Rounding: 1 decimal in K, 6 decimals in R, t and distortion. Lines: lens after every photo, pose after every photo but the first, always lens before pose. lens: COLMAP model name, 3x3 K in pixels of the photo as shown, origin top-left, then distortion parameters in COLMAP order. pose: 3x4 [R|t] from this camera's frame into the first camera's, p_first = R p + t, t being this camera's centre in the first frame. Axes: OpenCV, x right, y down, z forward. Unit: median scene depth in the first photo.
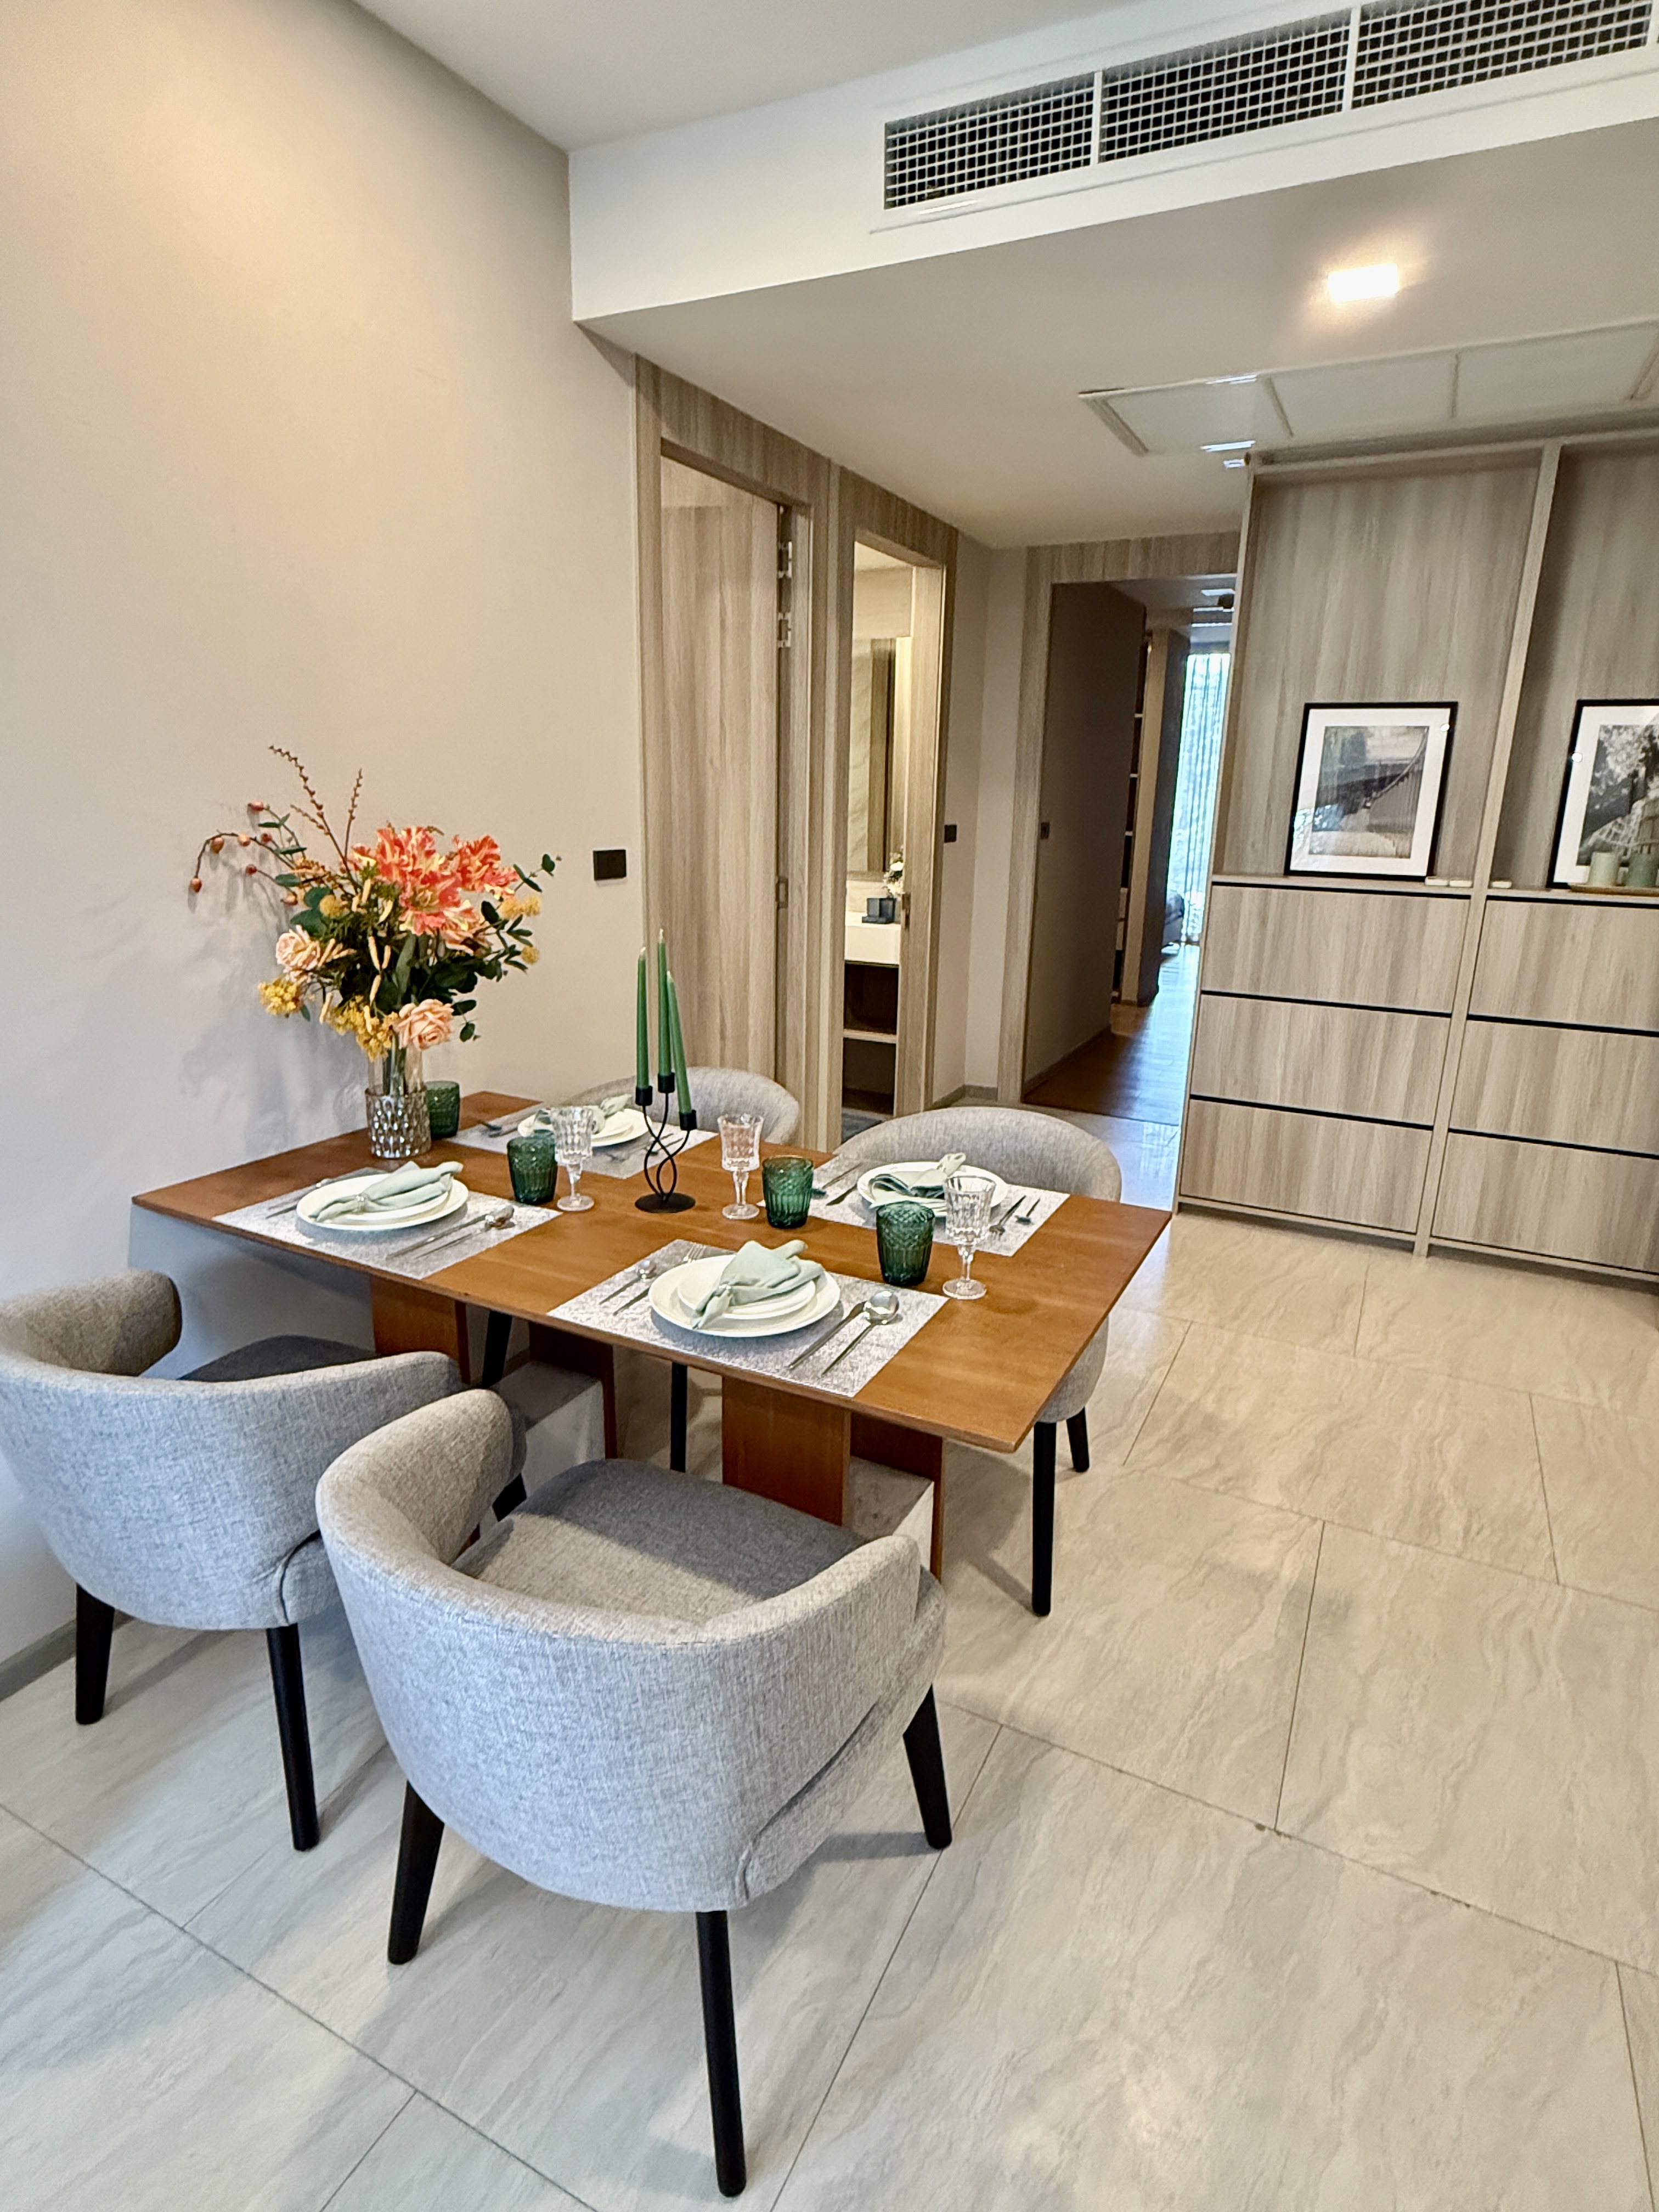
lens RADIAL K [[1163.4, 0, 826.1], [0, 1163.4, 1103.5], [0, 0, 1]] dist [-0.000019, -0.000008]
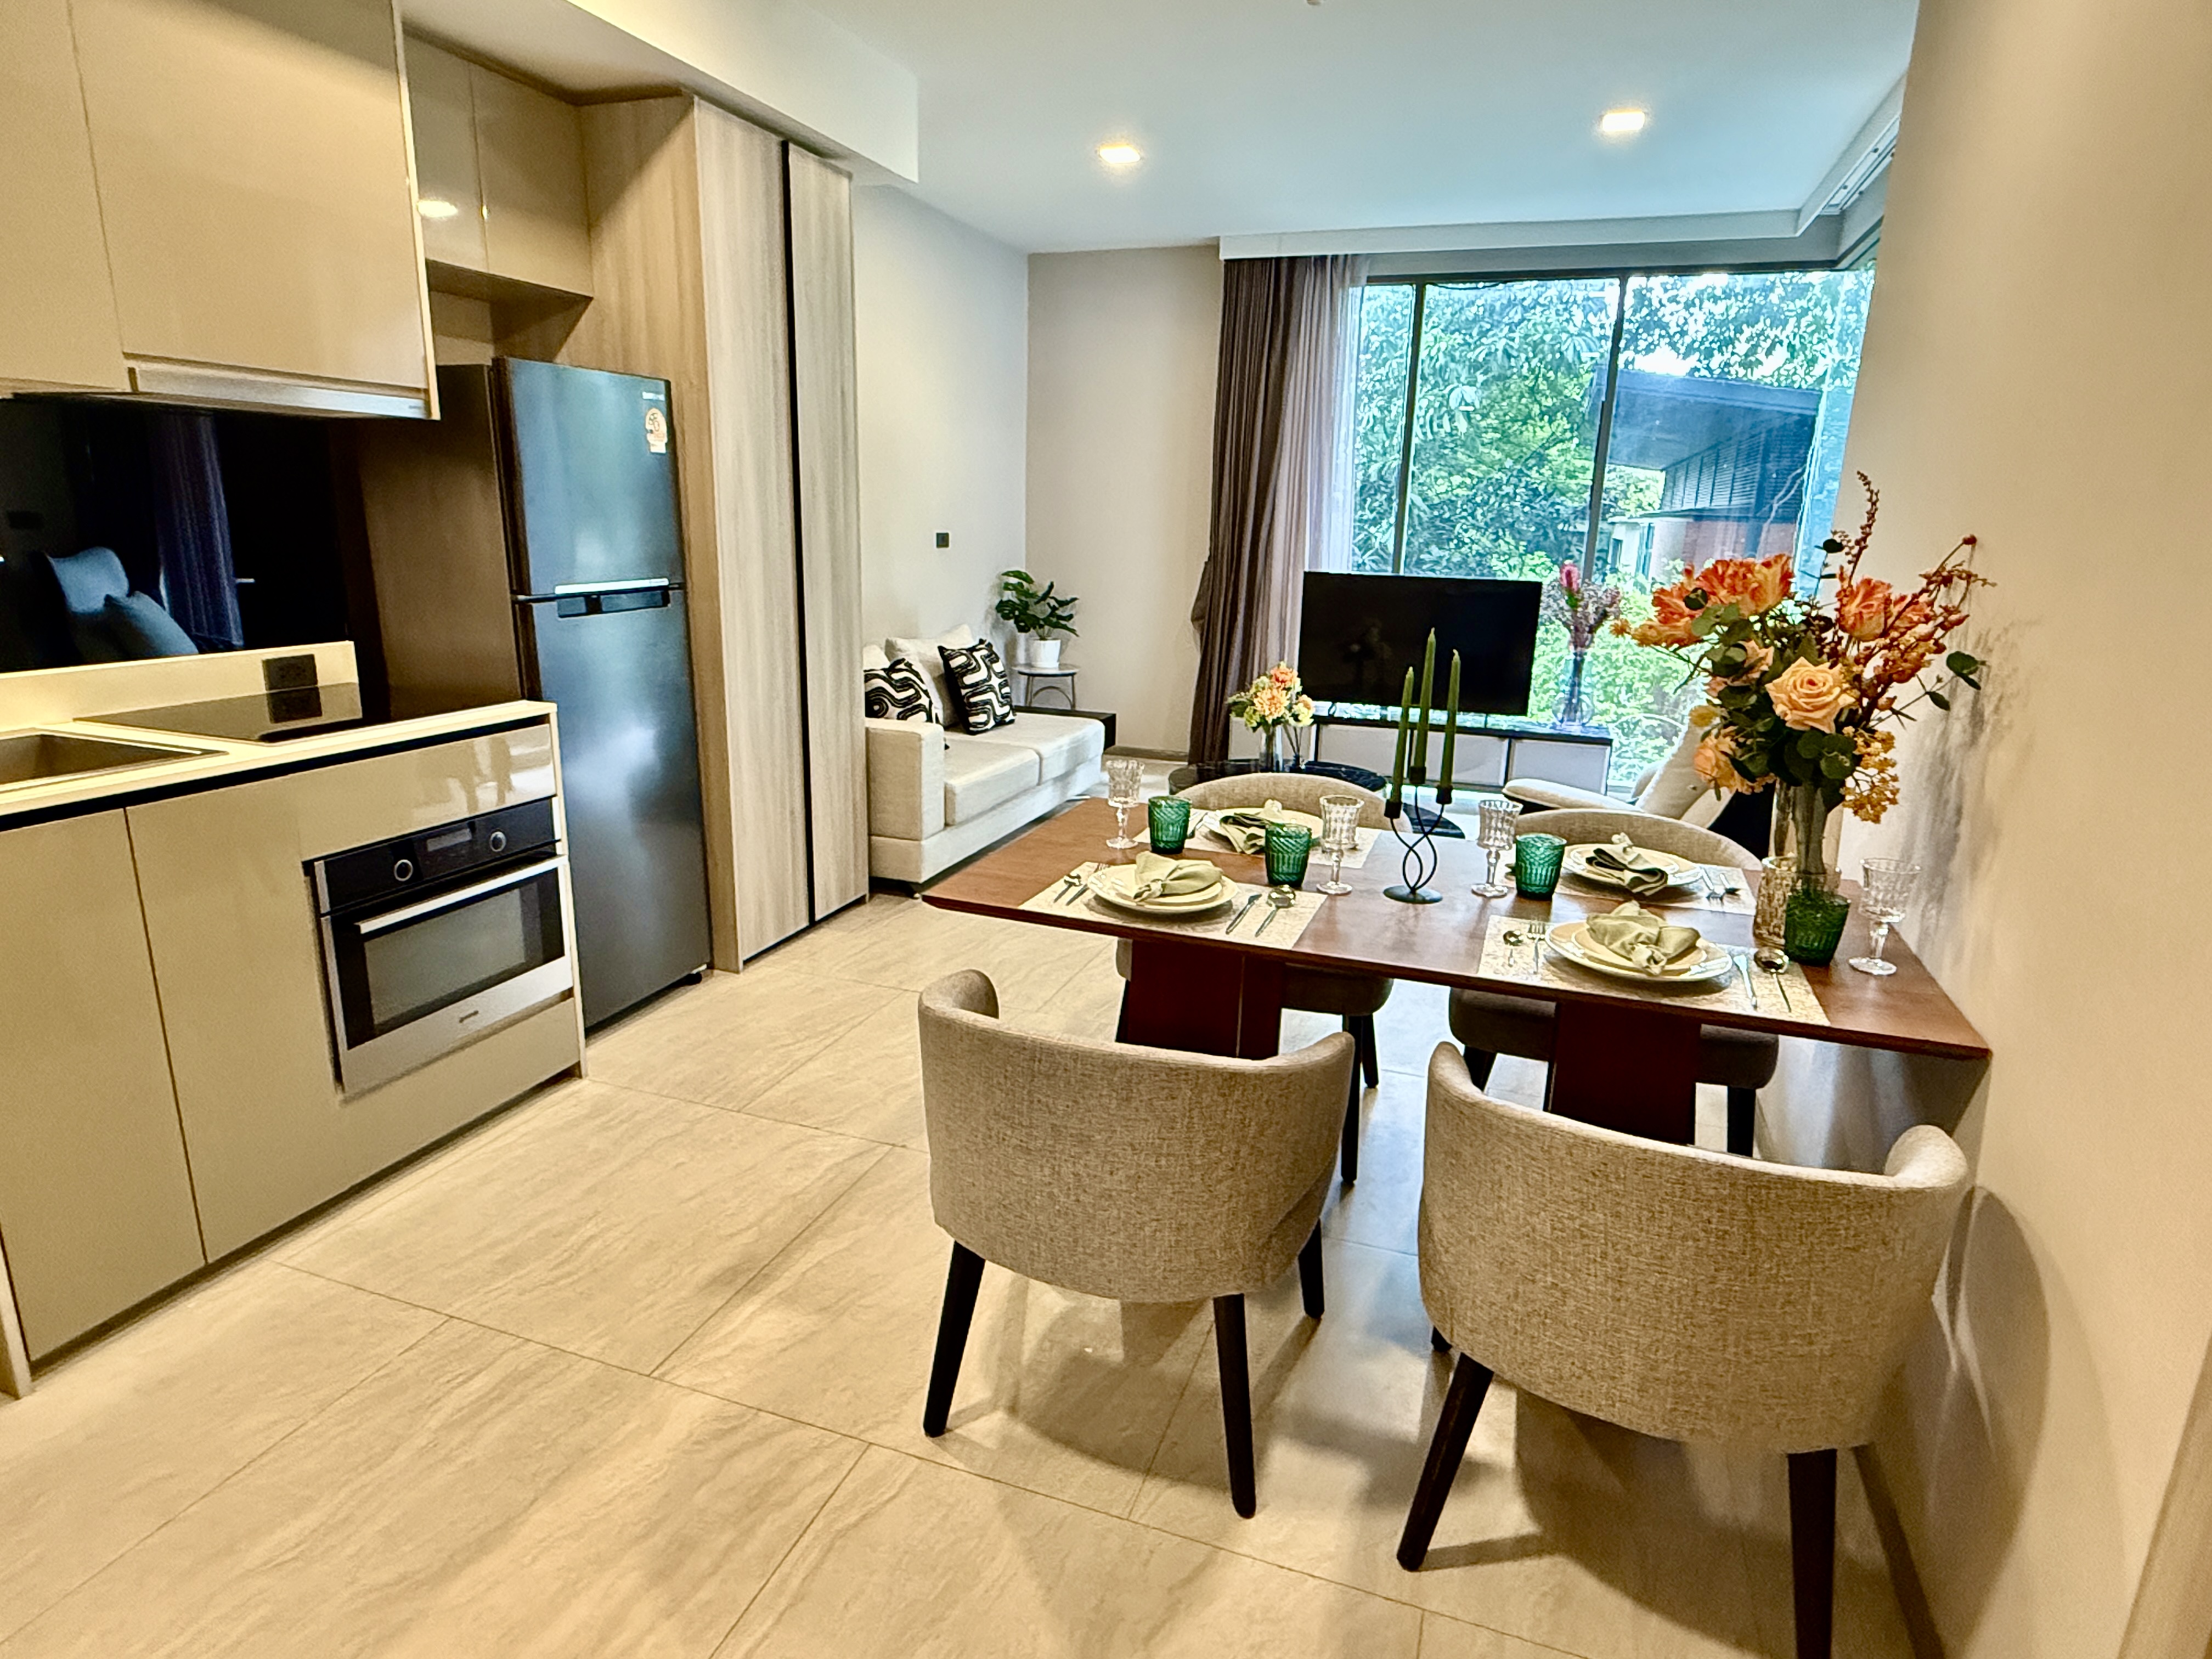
lens RADIAL K [[1232.2, 0, 1104.4], [0, 1232.2, 827.6], [0, 0, 1]] dist [-0.000985, -0.000118]
pose [[-0.990719, -0.013175, -0.135284, 0.264855], [-0.079024, 0.865632, 0.494405, -0.456795], [0.110592, 0.500507, -0.858639, 1.756377]]
